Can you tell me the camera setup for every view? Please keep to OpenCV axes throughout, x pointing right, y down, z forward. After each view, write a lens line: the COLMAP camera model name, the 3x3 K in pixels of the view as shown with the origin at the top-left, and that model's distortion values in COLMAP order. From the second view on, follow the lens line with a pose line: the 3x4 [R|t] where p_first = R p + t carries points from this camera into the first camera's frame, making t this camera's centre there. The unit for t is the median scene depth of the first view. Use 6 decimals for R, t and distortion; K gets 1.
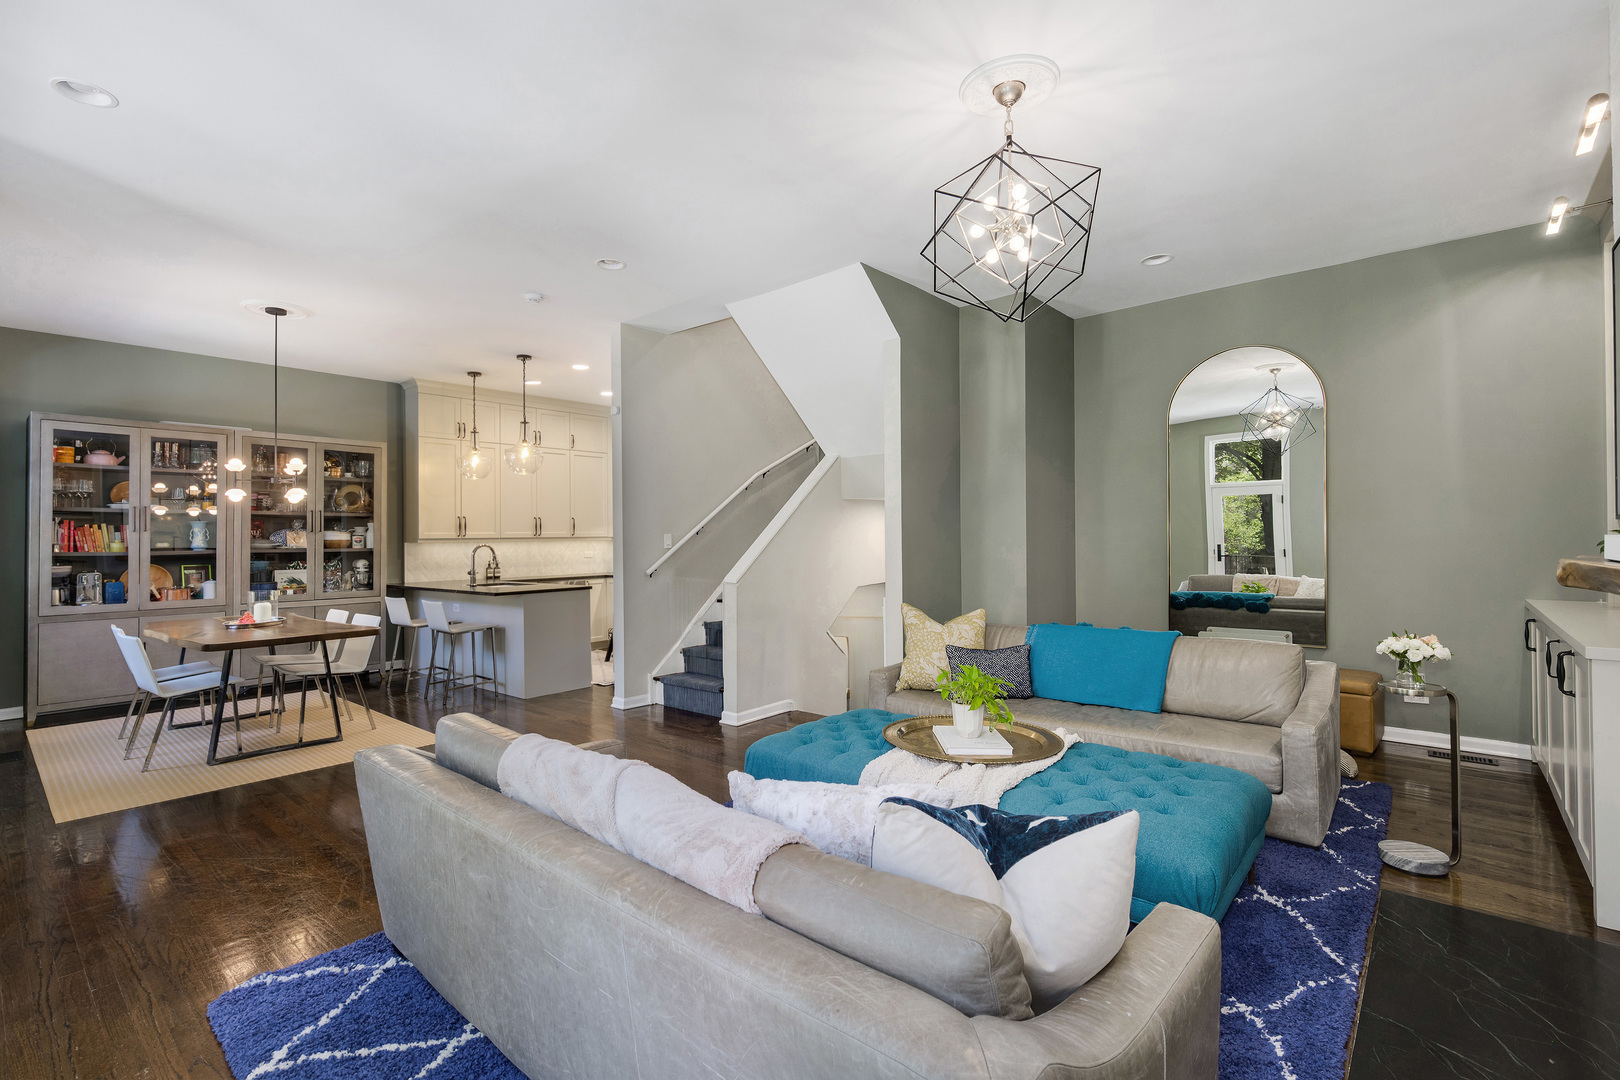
lens RADIAL K [[754.7, 0, 783.1], [0, 754.7, 511.0], [0, 0, 1]] dist [0.007266, -0.004811]
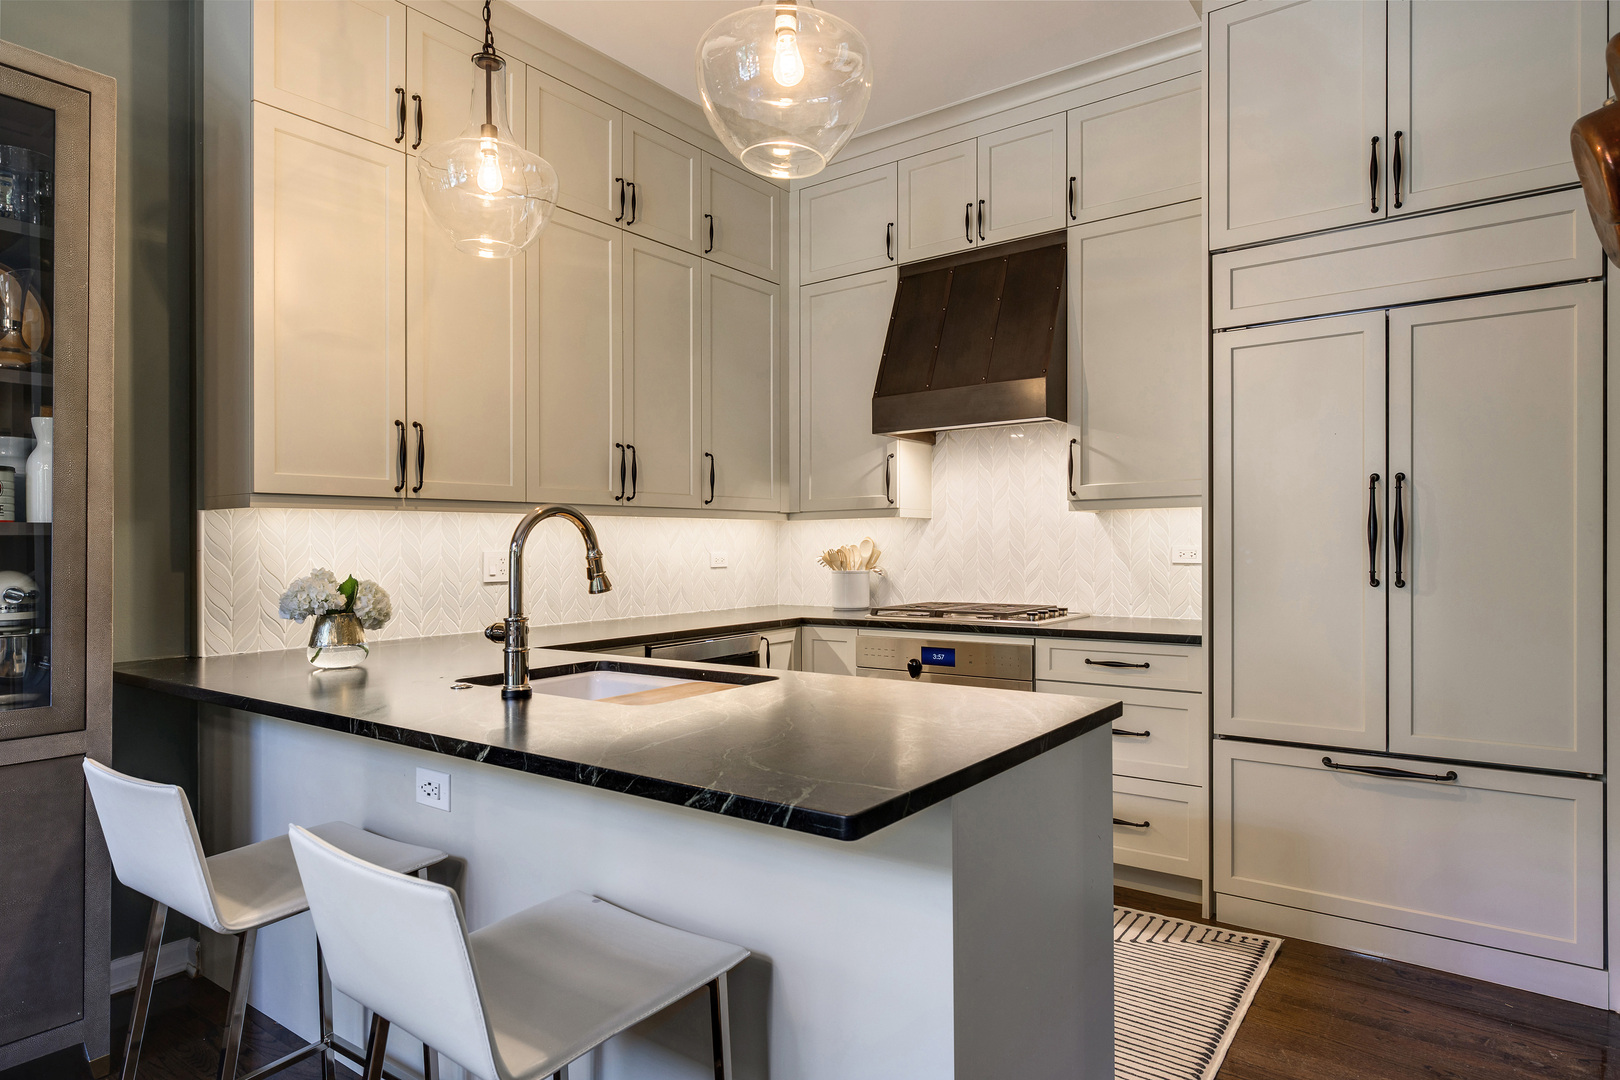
lens RADIAL K [[927.0, 0, 806.0], [0, 927.0, 541.6], [0, 0, 1]] dist [-0.008238, -0.000769]
pose [[0.995028, 0.005292, 0.099459, -0.409189], [-0.008360, 0.999501, 0.030452, 0.053659], [-0.099248, -0.031132, 0.994576, 0.836814]]
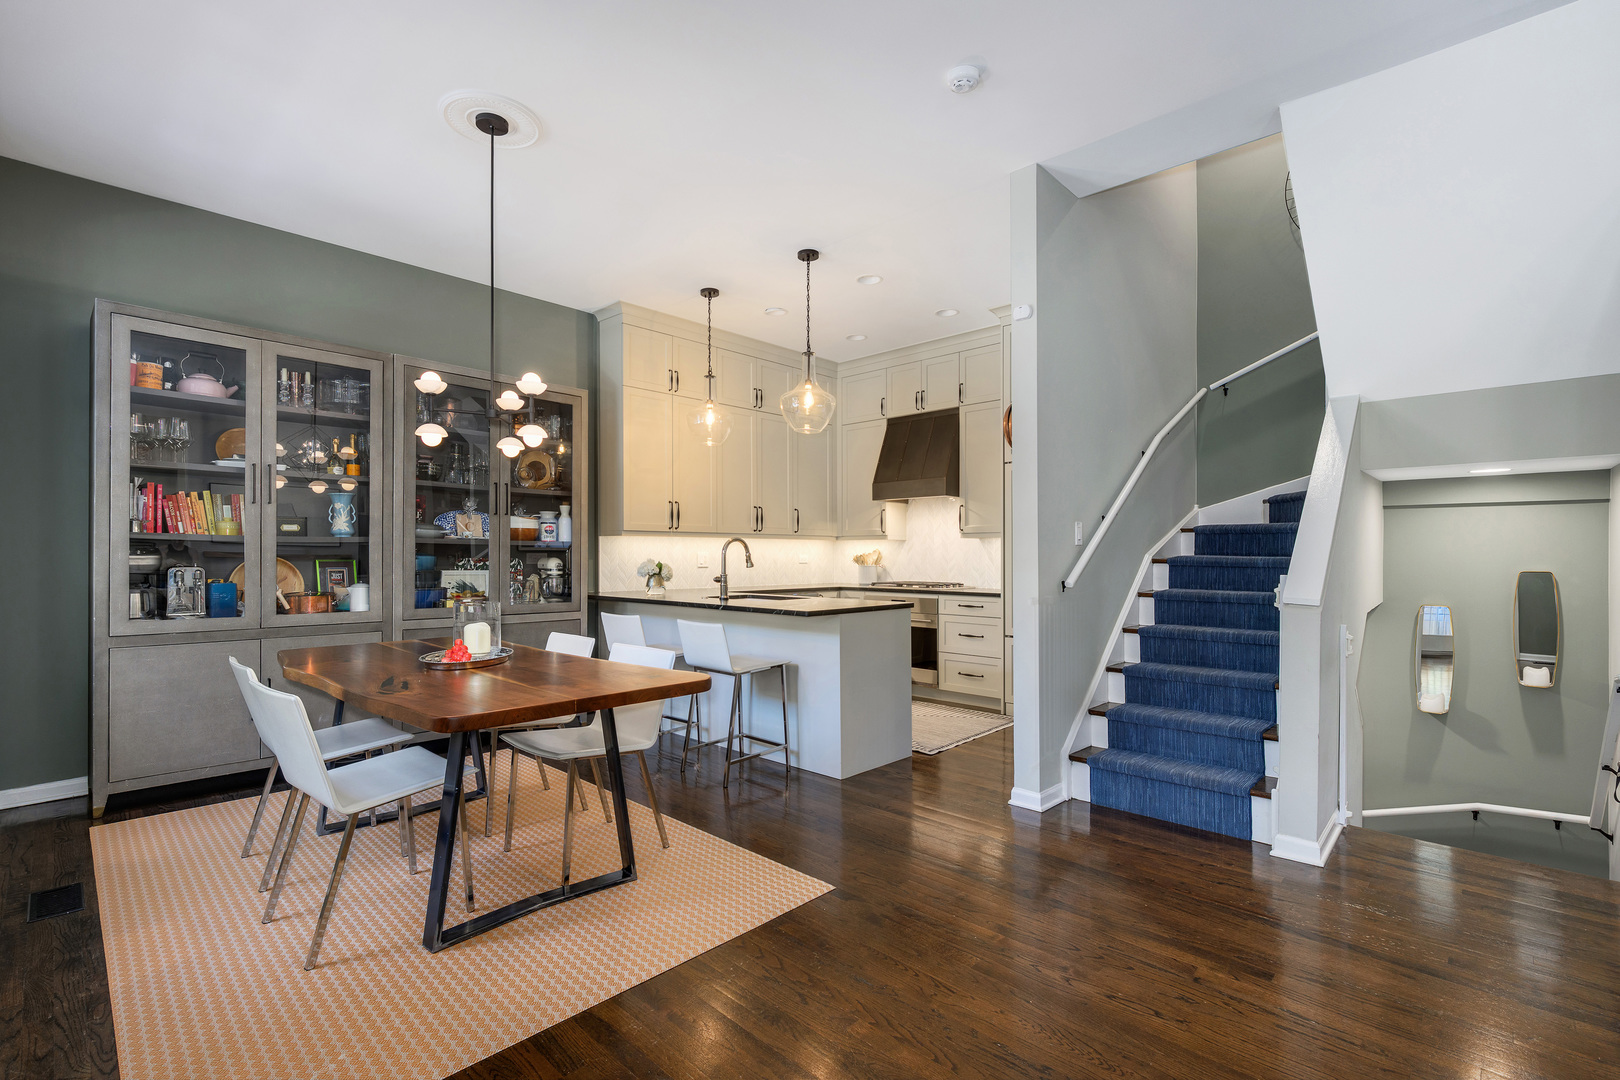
lens RADIAL K [[754.7, 0, 780.2], [0, 754.7, 541.5], [0, 0, 1]] dist [0.007266, -0.004811]
pose [[0.998285, 0.014702, -0.056662, -0.373515], [-0.013597, 0.999711, 0.019836, 0.039505], [0.056937, -0.019032, 0.998196, 0.385423]]
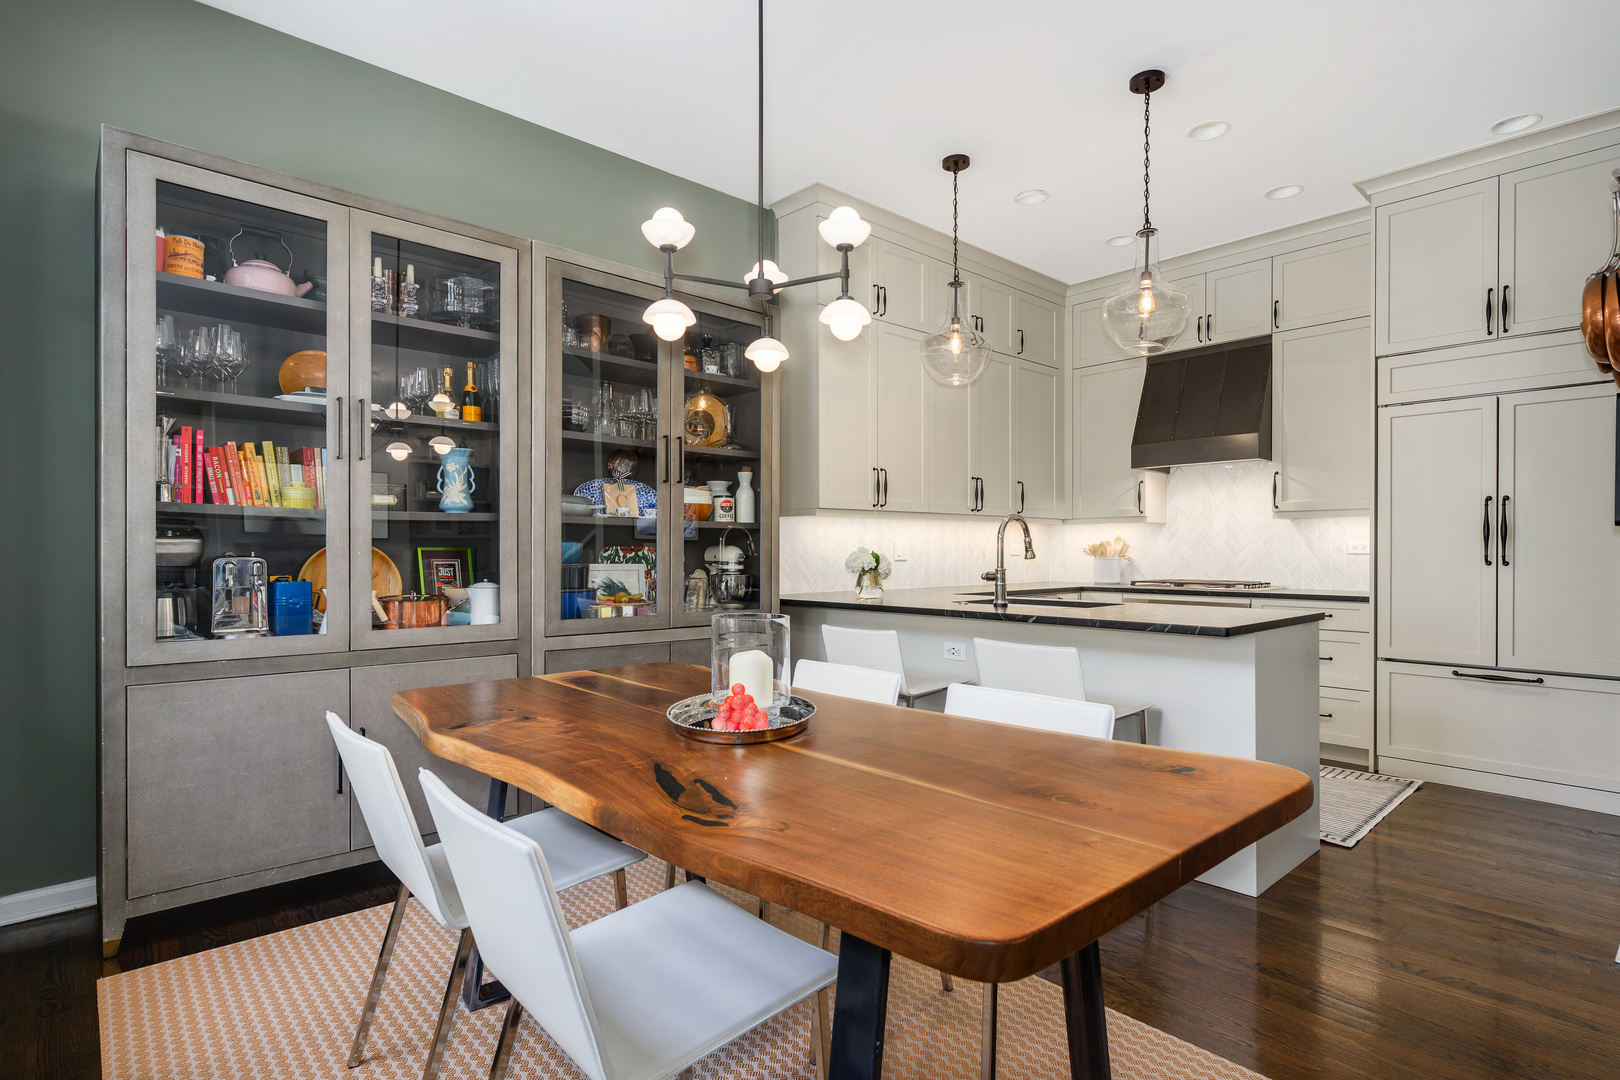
lens RADIAL K [[832.3, 0, 799.1], [0, 832.3, 540.5], [0, 0, 1]] dist [0.001776, -0.000451]
pose [[0.994570, 0.012965, -0.103263, -0.551929], [-0.010293, 0.999599, 0.026366, 0.055650], [0.103564, -0.025160, 0.994305, 0.565979]]
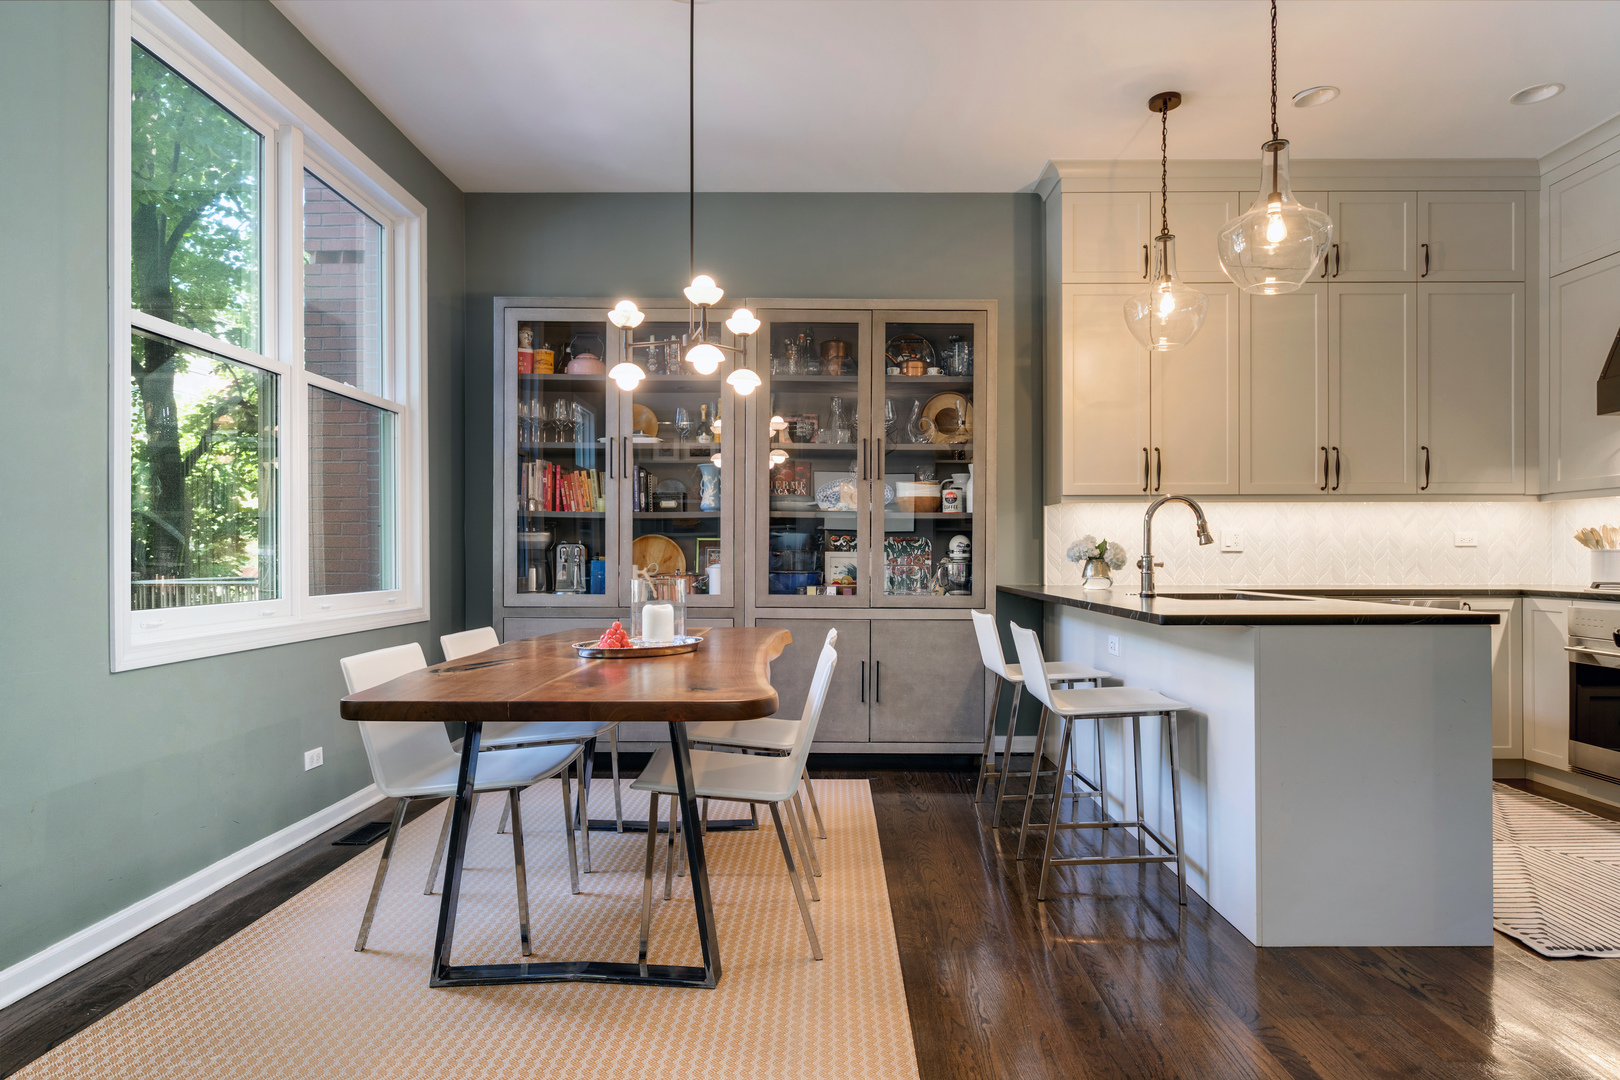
lens RADIAL K [[927.0, 0, 800.6], [0, 927.0, 545.3], [0, 0, 1]] dist [-0.008238, -0.000769]
pose [[0.650569, 0.006897, -0.759416, -0.180083], [0.018854, 0.999504, 0.025229, 0.064119], [0.759213, -0.030731, 0.650116, 0.615022]]
